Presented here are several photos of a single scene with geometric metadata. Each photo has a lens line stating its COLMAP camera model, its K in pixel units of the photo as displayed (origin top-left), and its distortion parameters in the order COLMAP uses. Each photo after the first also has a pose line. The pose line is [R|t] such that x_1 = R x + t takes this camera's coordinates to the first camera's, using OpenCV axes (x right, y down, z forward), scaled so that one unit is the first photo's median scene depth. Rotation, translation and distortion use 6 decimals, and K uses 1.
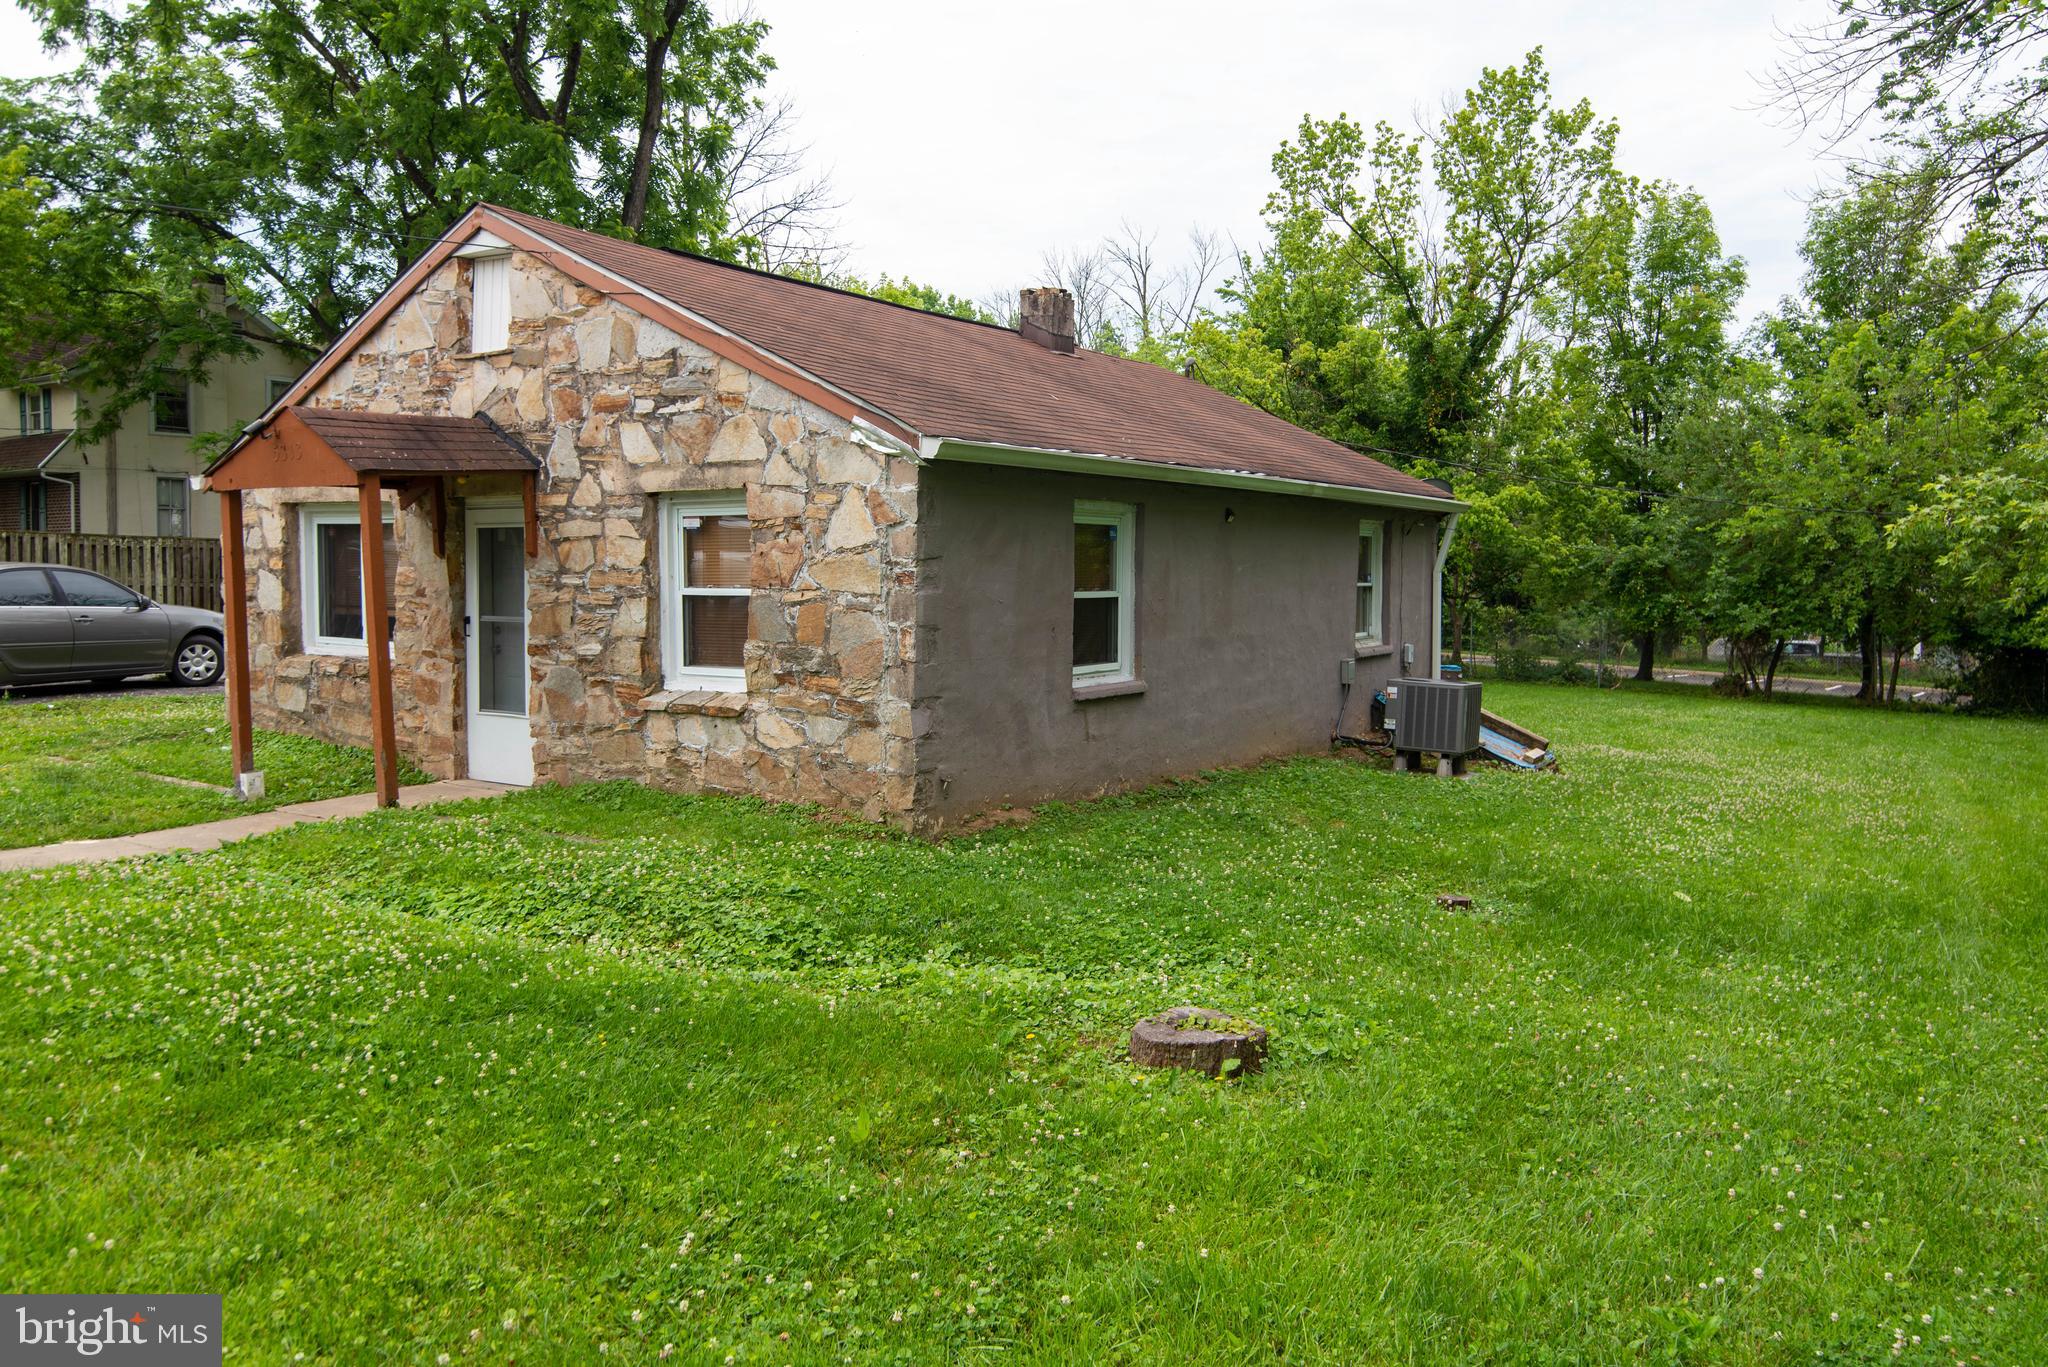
lens RADIAL K [[1404.1, 0, 1024.3], [0, 1404.1, 670.4], [0, 0, 1]] dist [-0.015055, -0.002982]
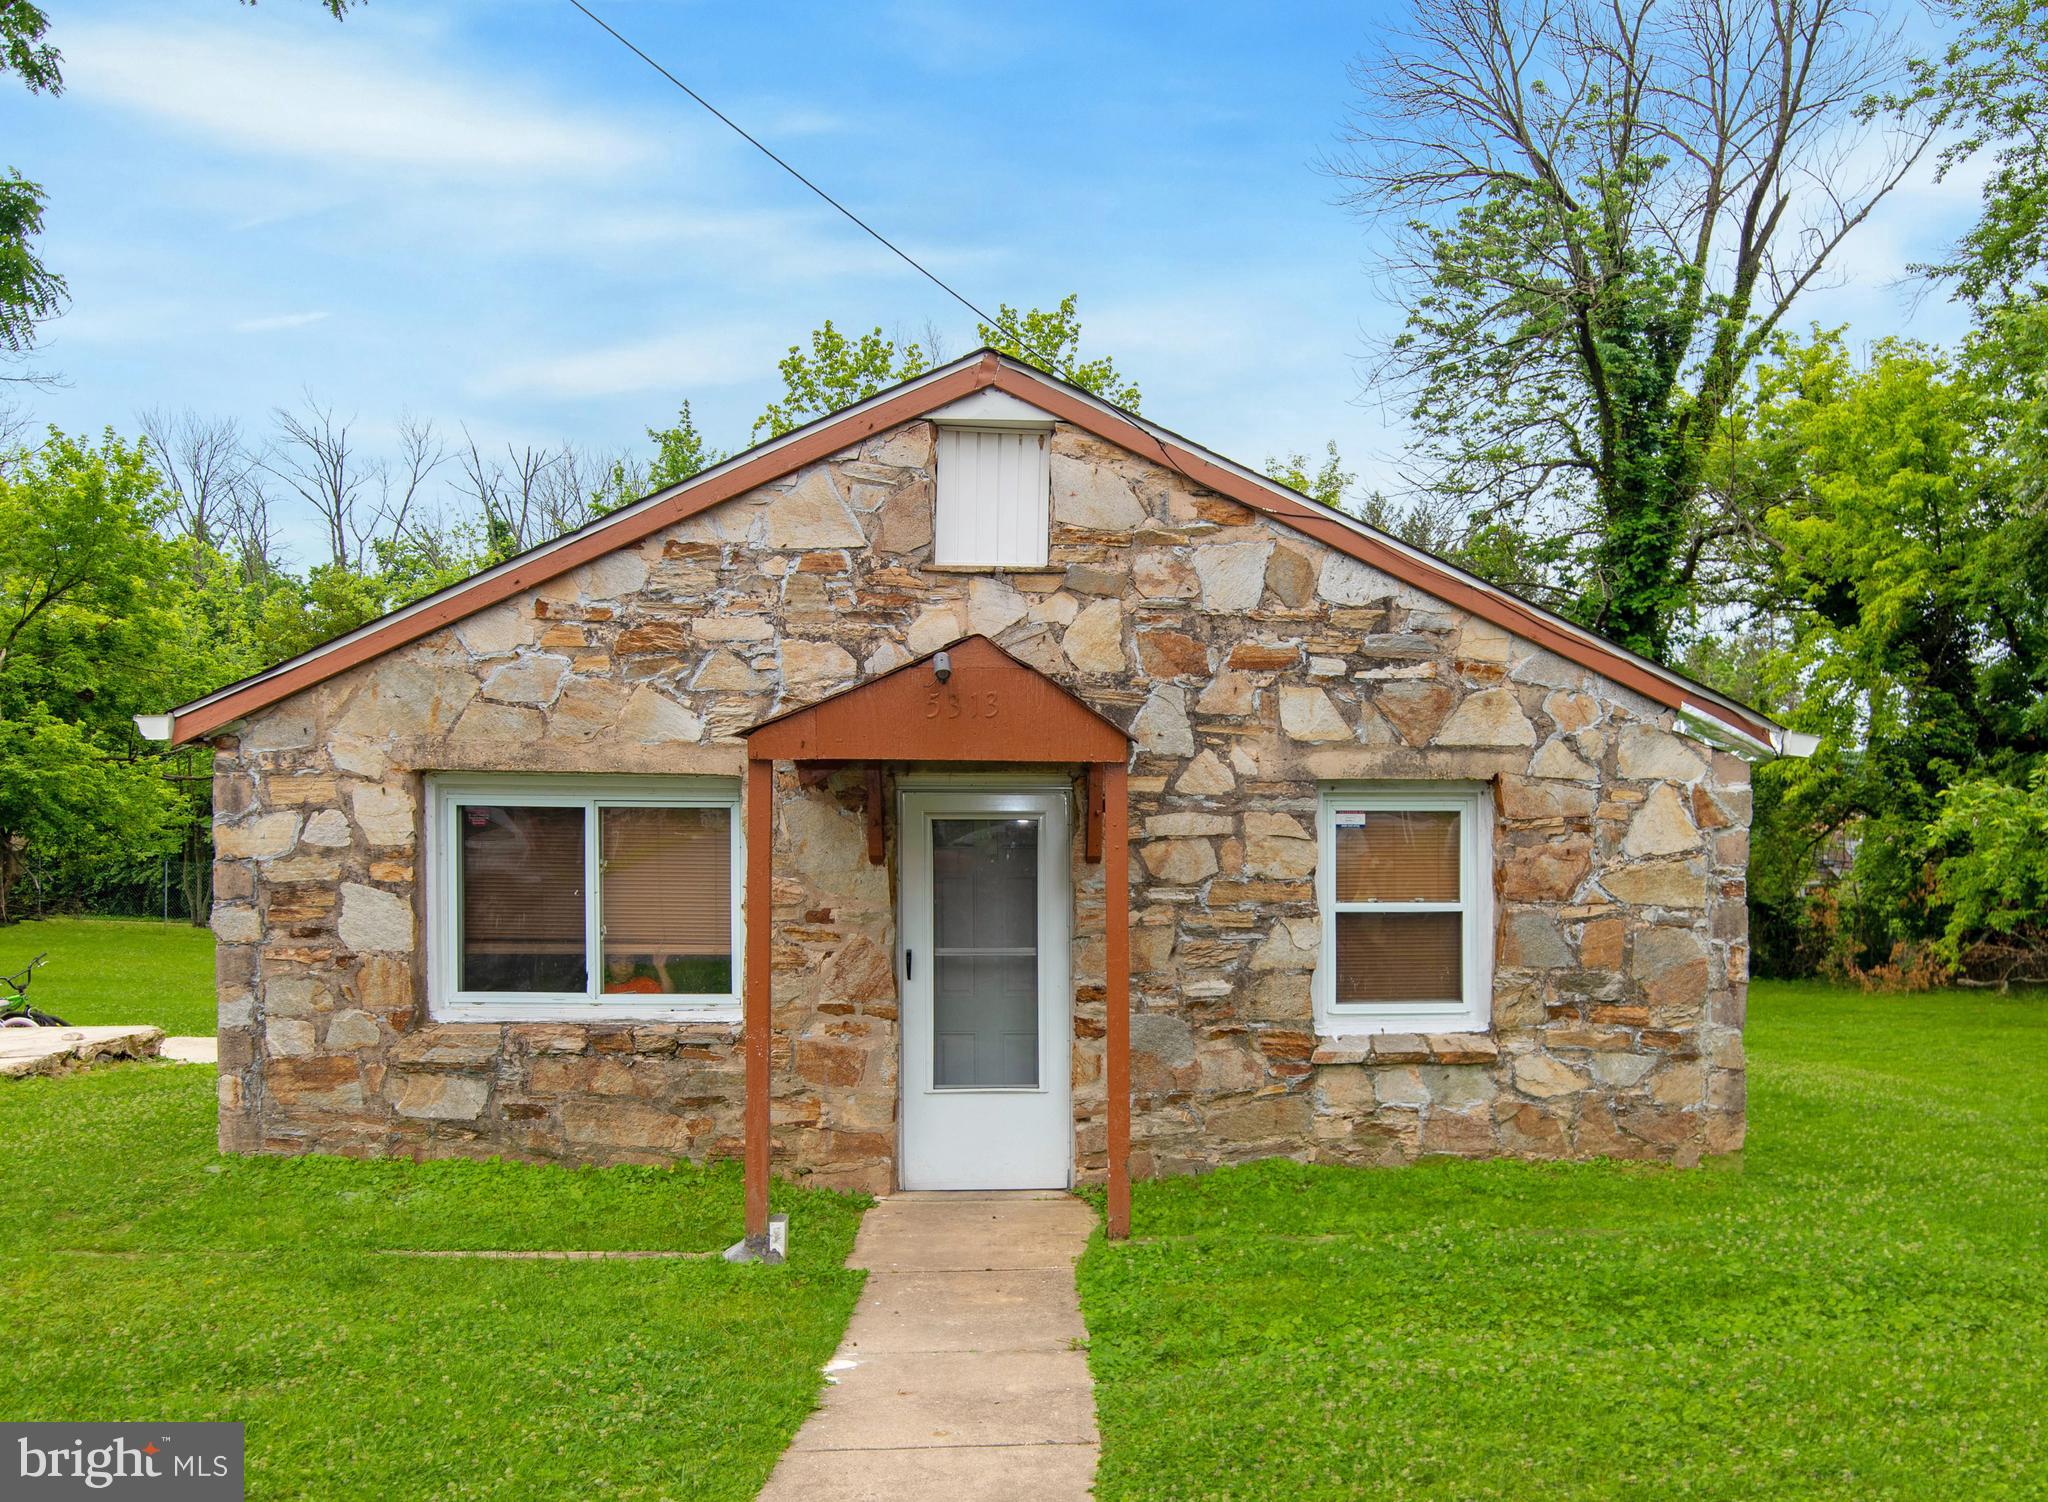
lens RADIAL K [[1640.3, 0, 1048.8], [0, 1640.3, 931.2], [0, 0, 1]] dist [-0.024947, -0.001060]
pose [[0.816047, -0.034496, 0.576955, -0.905979], [0.043194, 0.999066, -0.001359, -0.049470], [-0.576369, 0.026030, 0.816775, 0.358698]]
